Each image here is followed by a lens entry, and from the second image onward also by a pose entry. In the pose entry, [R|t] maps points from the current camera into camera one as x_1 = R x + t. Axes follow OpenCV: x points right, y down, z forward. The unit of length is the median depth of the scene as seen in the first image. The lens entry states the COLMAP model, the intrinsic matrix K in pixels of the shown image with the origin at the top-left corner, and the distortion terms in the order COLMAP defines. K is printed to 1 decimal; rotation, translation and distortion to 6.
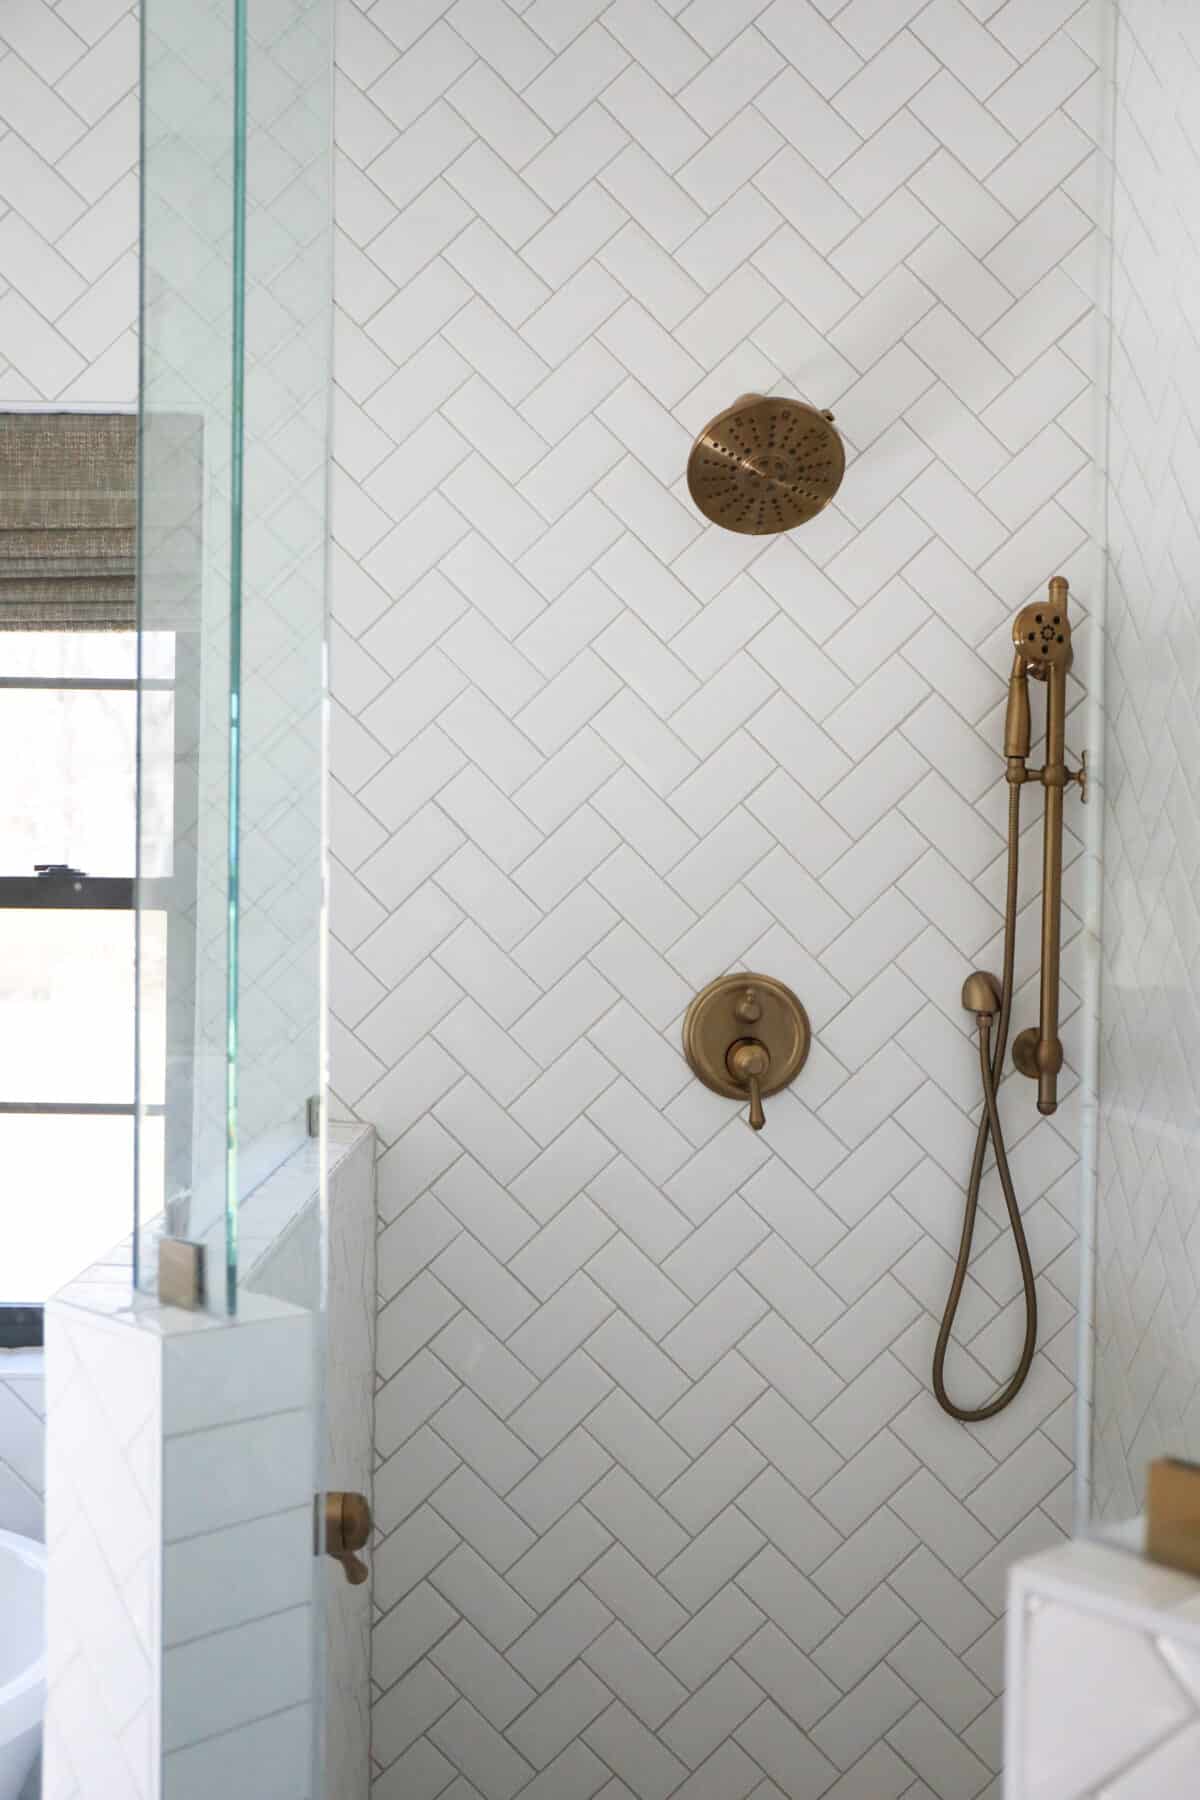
lens RADIAL K [[1944.7, 0, 562.4], [0, 1944.7, 905.0], [0, 0, 1]] dist [0.003816, 0.000000]
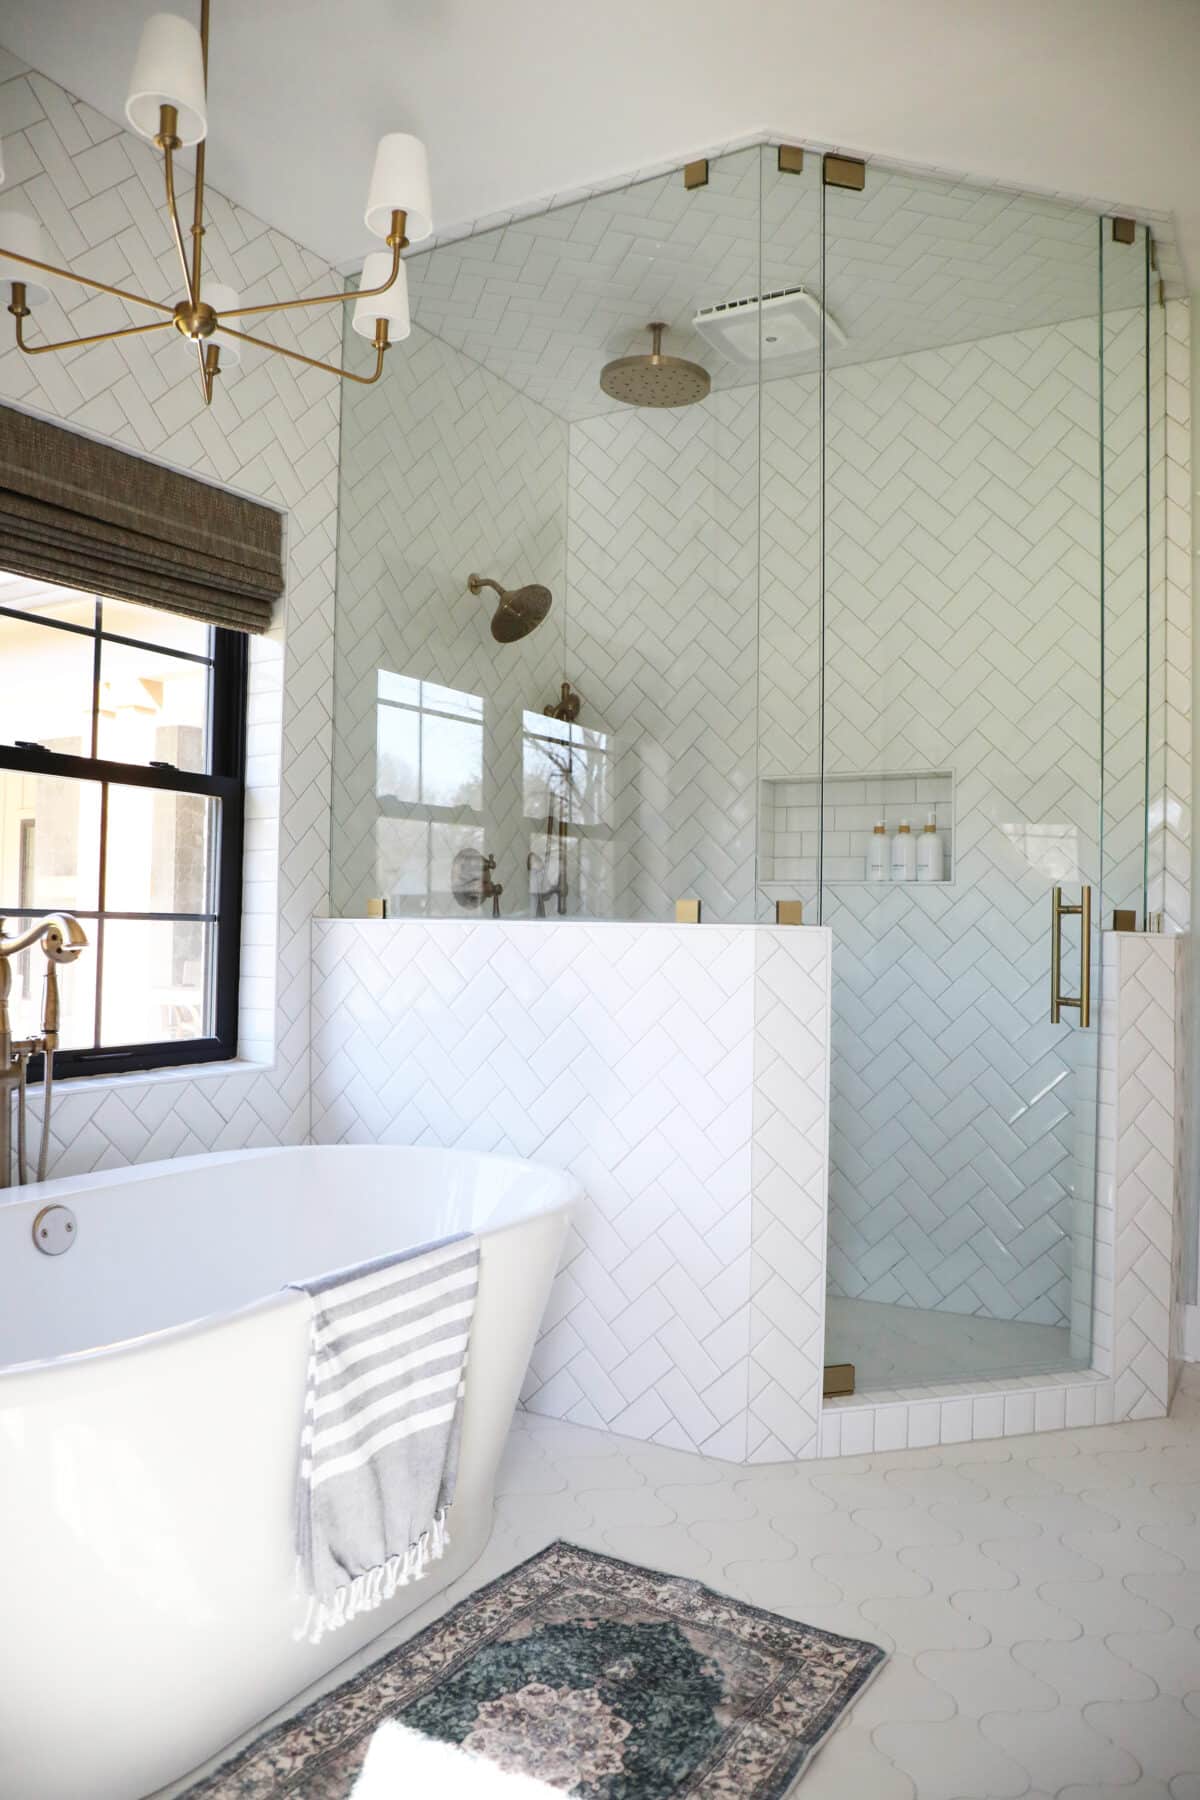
lens RADIAL K [[1272.3, 0, 592.5], [0, 1272.3, 912.3], [0, 0, 1]] dist [-0.071490, 0.014920]
pose [[0.520631, 0.004172, 0.853772, -1.015581], [-0.011542, 0.999931, 0.002153, 0.101159], [-0.853704, -0.010975, 0.520643, 0.181909]]
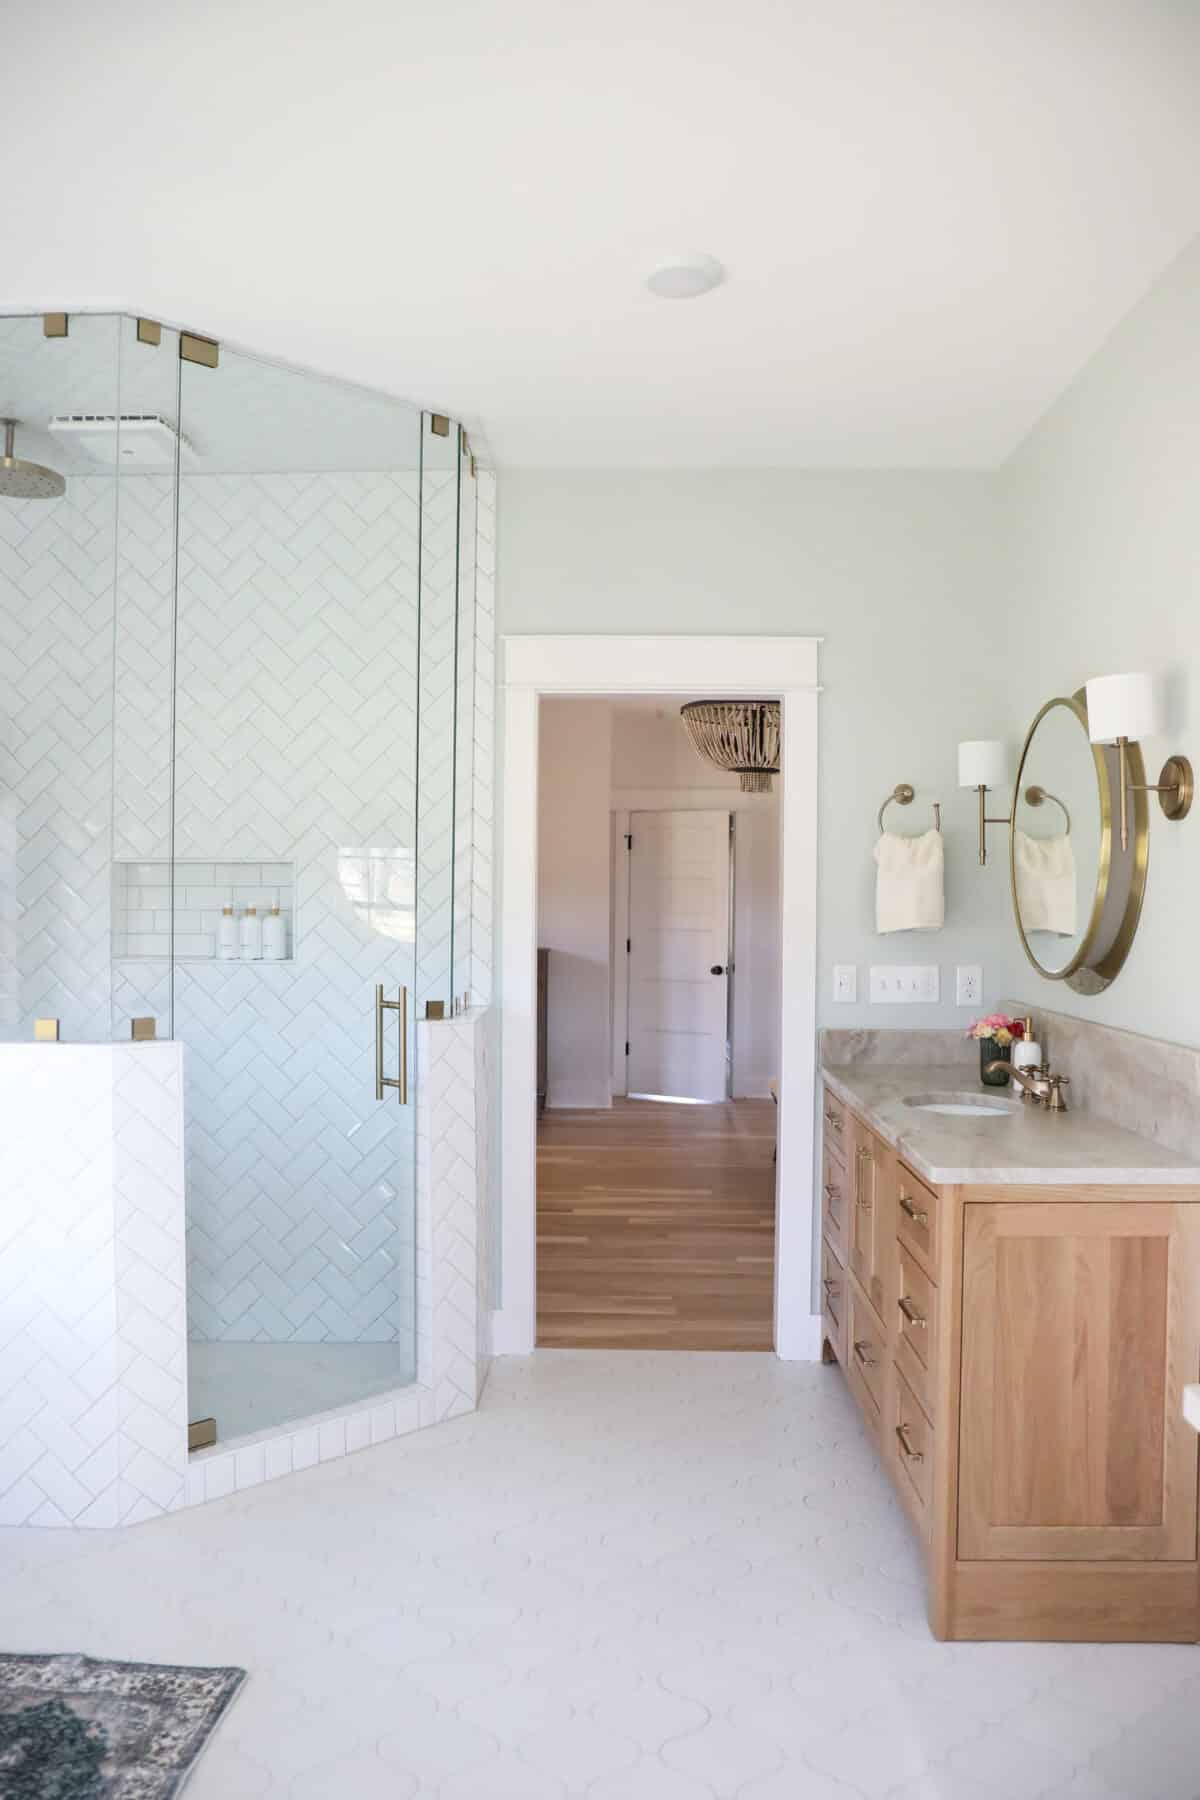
lens RADIAL K [[1272.3, 0, 597.3], [0, 1272.3, 898.1], [0, 0, 1]] dist [-0.071490, 0.014920]
pose [[0.048615, -0.003284, 0.998812, -1.152892], [-0.004742, 0.999983, 0.003518, -0.011968], [-0.998806, -0.004907, 0.048598, 0.124599]]
